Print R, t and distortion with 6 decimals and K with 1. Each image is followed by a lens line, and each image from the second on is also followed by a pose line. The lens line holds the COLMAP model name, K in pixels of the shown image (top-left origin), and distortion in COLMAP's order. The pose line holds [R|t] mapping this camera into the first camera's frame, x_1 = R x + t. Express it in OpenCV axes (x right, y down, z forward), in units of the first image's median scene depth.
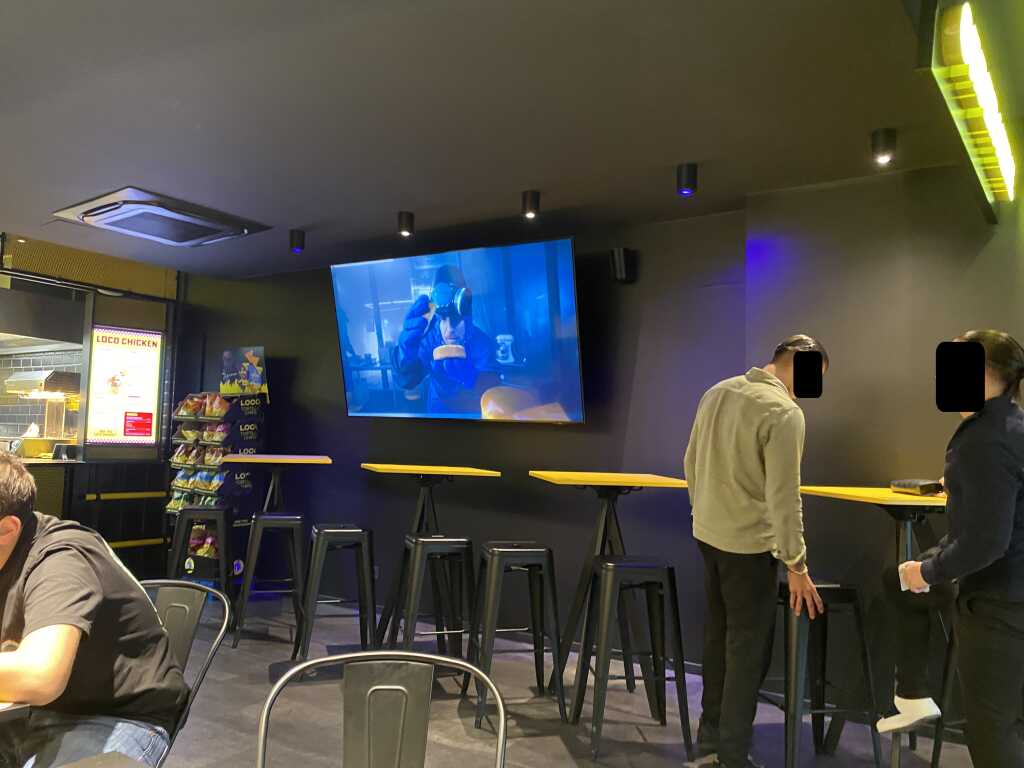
lens RADIAL K [[757.4, 0, 513.9], [0, 757.4, 375.8], [0, 0, 1]] dist [0.002836, -0.008441]
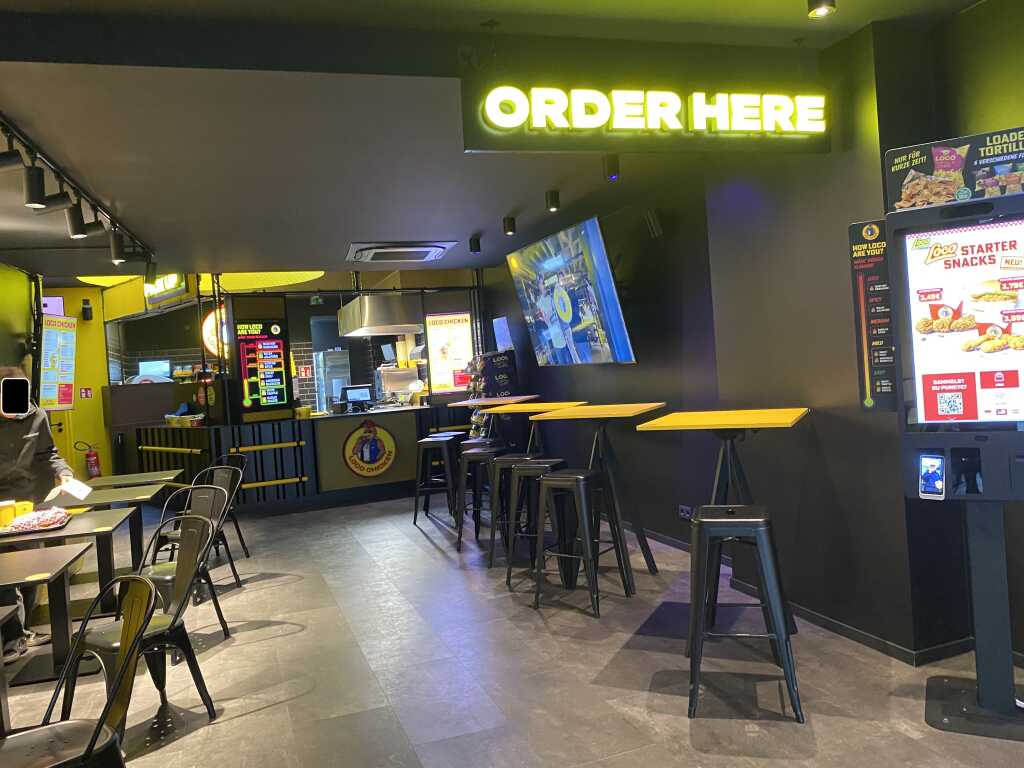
lens RADIAL K [[757.4, 0, 513.9], [0, 757.4, 375.8], [0, 0, 1]] dist [0.002836, -0.008441]
pose [[0.782284, -0.073449, -0.618576, 0.472626], [0.139480, 0.988464, 0.059024, -0.011407], [0.607105, -0.132452, 0.783505, -0.061135]]
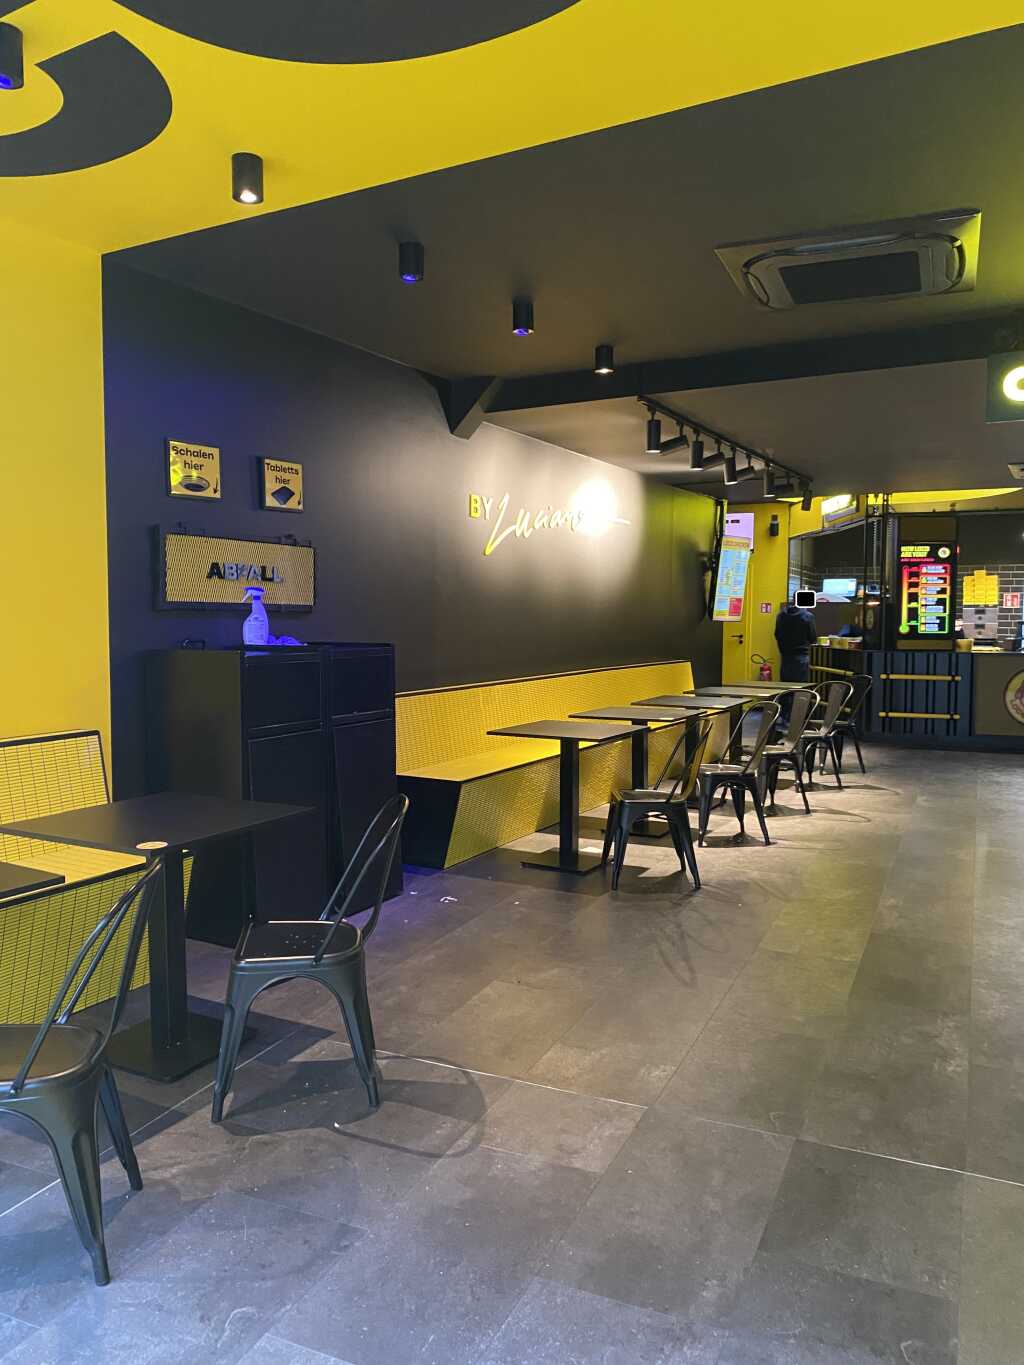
lens RADIAL K [[1009.6, 0, 512.0], [0, 1009.6, 682.5], [0, 0, 1]] dist [0.002836, -0.008441]
pose [[0.101023, 0.041319, -0.994026, 0.952779], [0.080612, 0.995512, 0.049573, 0.002436], [0.991613, -0.085138, 0.097239, -0.141256]]
